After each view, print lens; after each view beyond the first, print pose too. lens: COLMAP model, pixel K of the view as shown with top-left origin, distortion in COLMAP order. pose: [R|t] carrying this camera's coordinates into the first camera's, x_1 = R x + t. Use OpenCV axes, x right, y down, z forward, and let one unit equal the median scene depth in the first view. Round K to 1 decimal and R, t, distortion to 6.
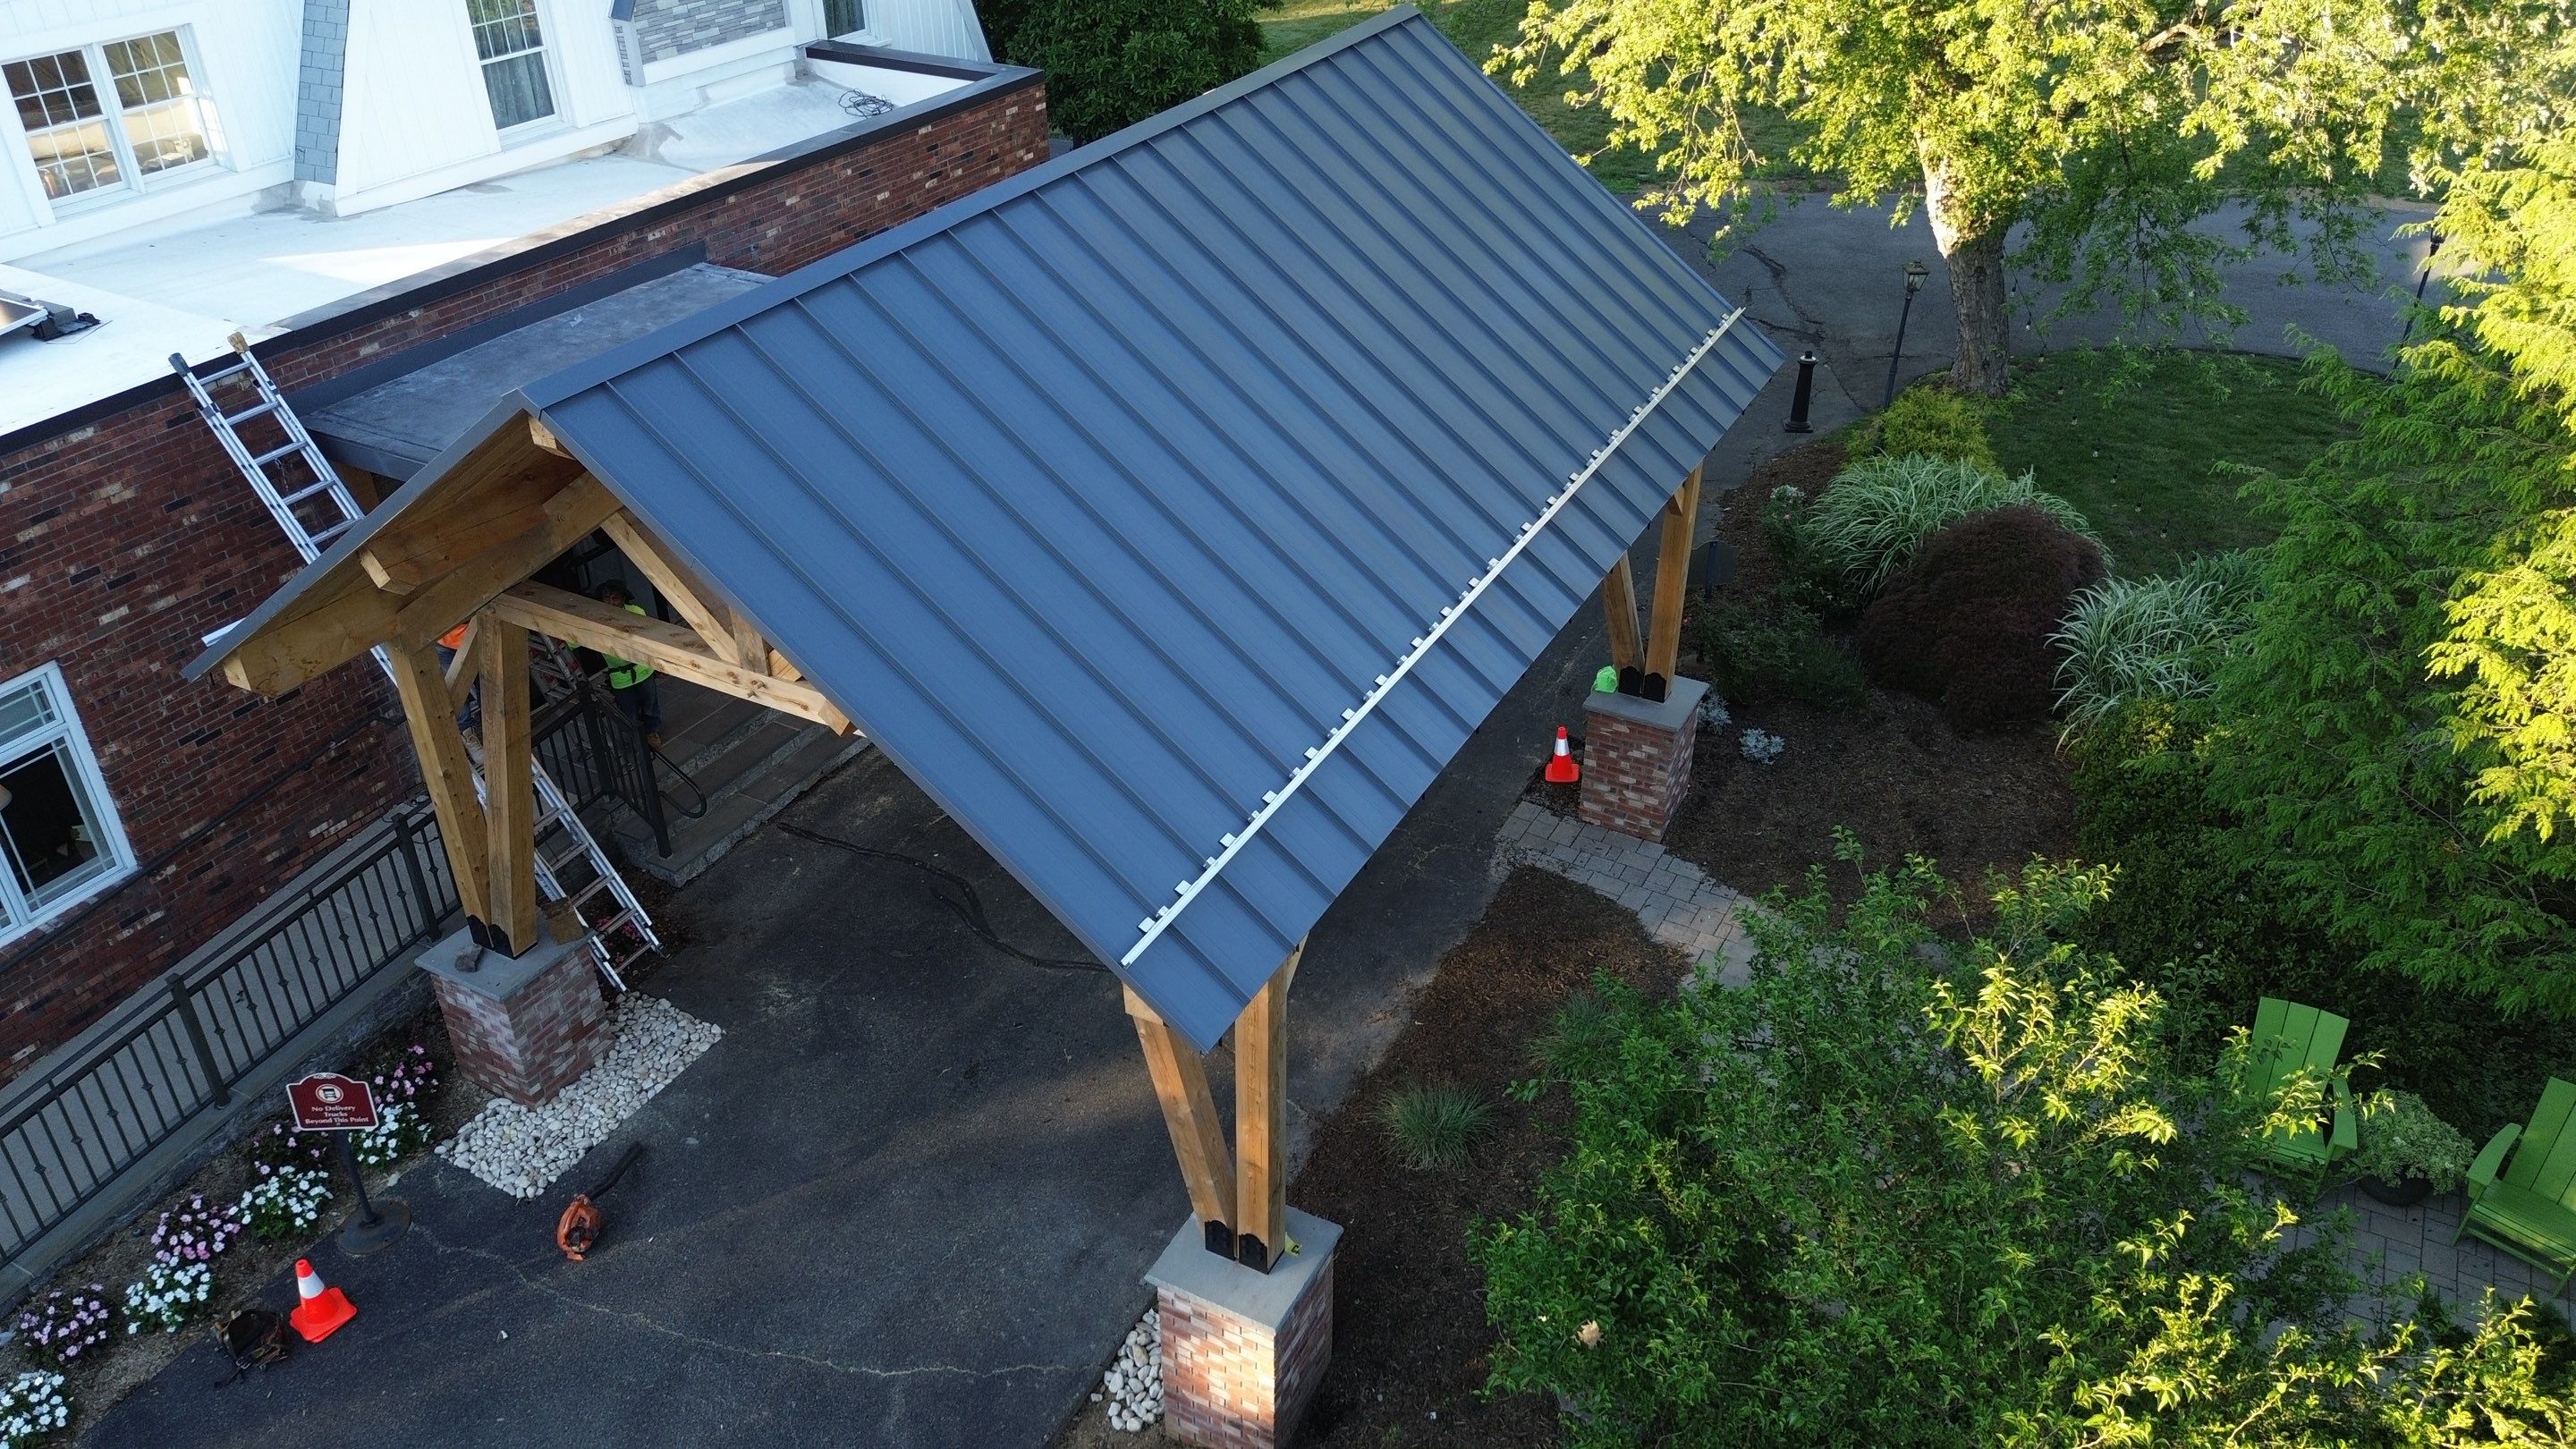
lens RADIAL K [[1860.4, 0, 1288.0], [0, 1860.4, 724.5], [0, 0, 1]] dist [-0.001697, -0.001823]
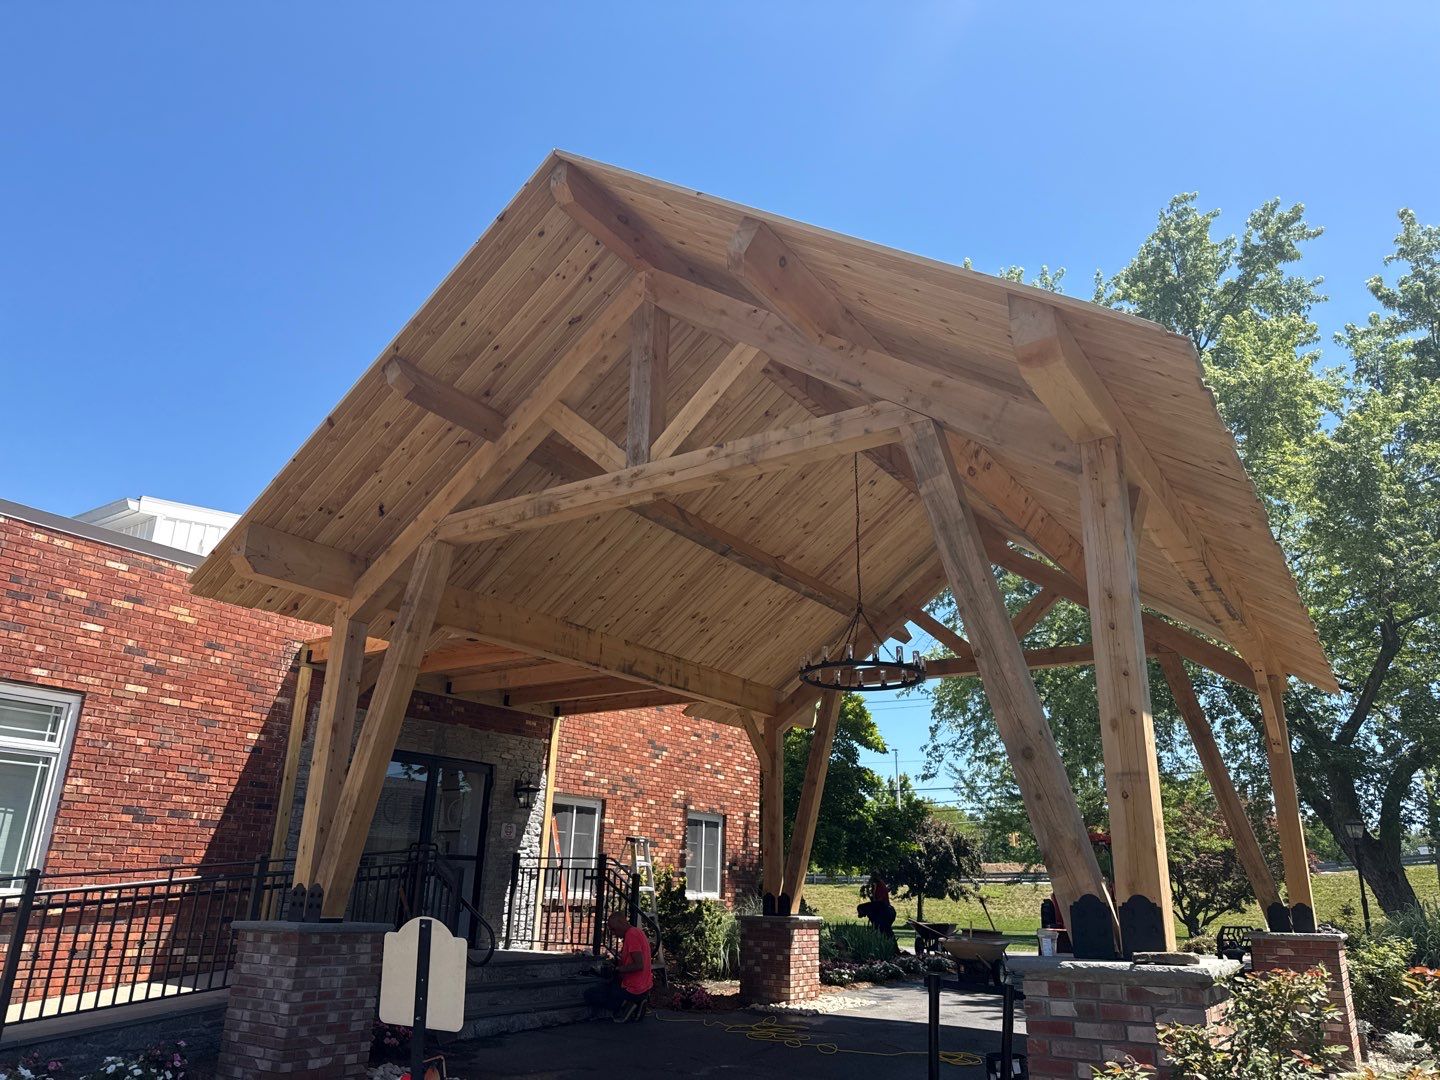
lens RADIAL K [[1011.8, 0, 720.0], [0, 1011.8, 540.0], [0, 0, 1]] dist [0.000182, -0.000490]
pose [[0.995837, -0.016334, -0.089678, -0.133154], [-0.059862, 0.624746, -0.778530, 0.439984], [0.068742, 0.780657, 0.621168, 0.485848]]
